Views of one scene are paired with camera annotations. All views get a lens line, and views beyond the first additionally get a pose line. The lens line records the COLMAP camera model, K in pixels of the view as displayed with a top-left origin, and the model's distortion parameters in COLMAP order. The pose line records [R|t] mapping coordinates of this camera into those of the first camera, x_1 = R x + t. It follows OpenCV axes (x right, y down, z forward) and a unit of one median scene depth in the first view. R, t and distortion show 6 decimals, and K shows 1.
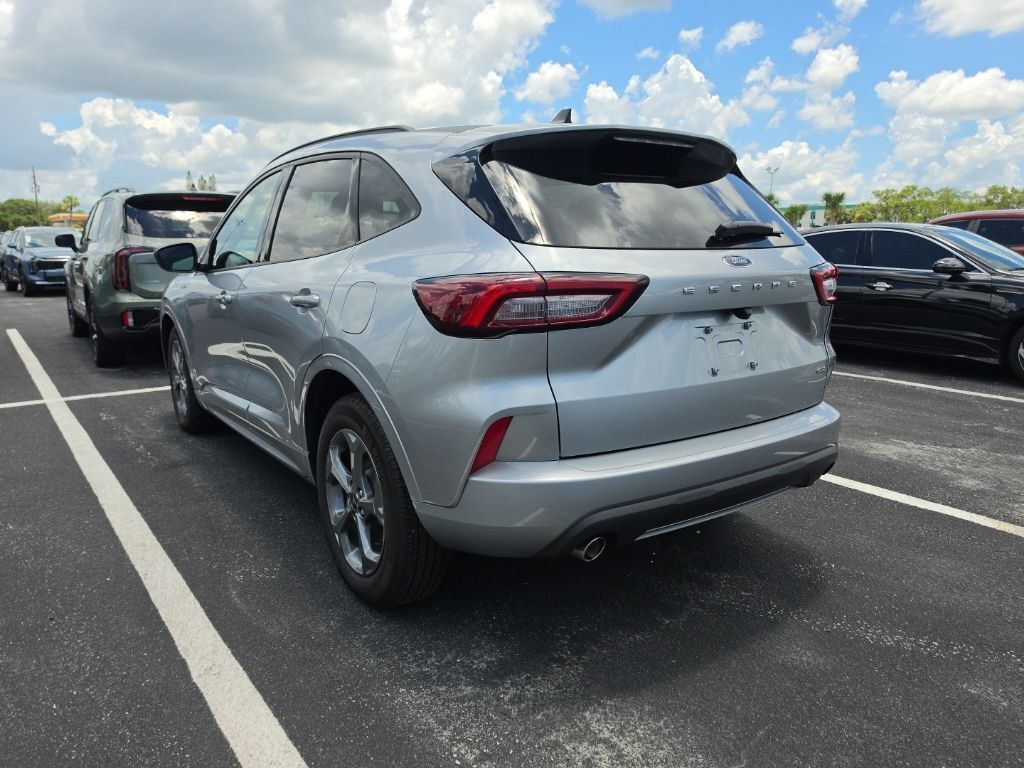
lens RADIAL K [[723.0, 0, 506.5], [0, 723.0, 382.0], [0, 0, 1]] dist [0.001701, -0.016844]
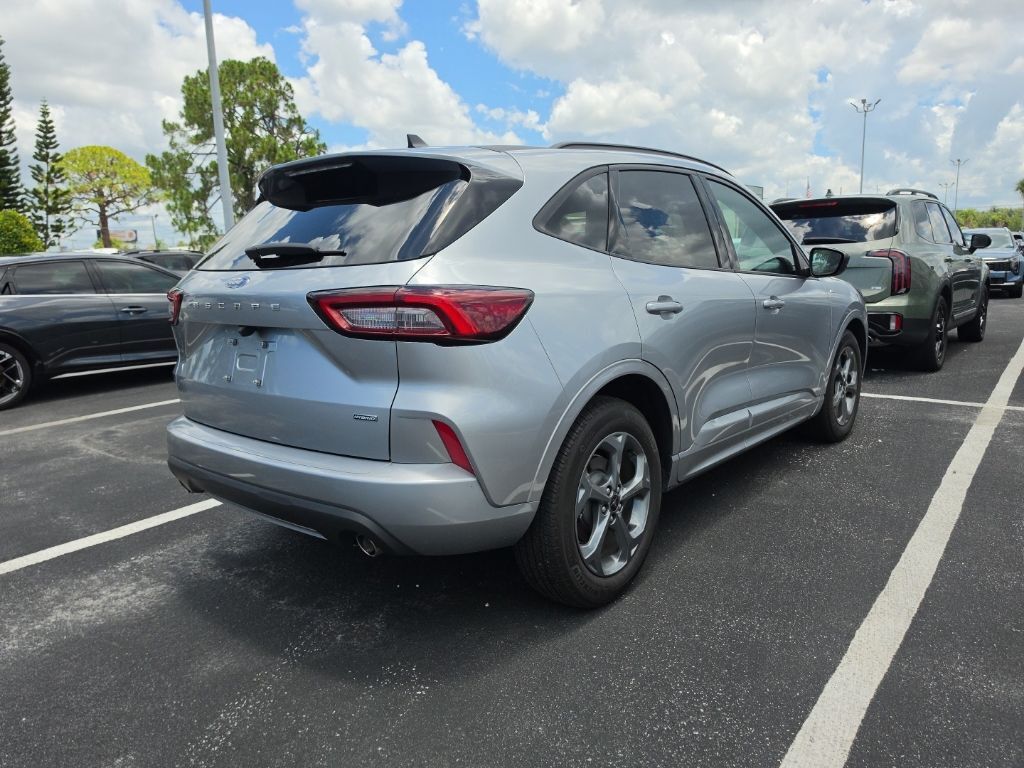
lens RADIAL K [[723.0, 0, 496.6], [0, 723.0, 386.2], [0, 0, 1]] dist [0.001701, -0.016844]
pose [[0.242662, 0.157741, -0.957201, 1.235859], [-0.150664, 0.980848, 0.123442, -0.172452], [0.958340, 0.114261, 0.261780, 0.923864]]
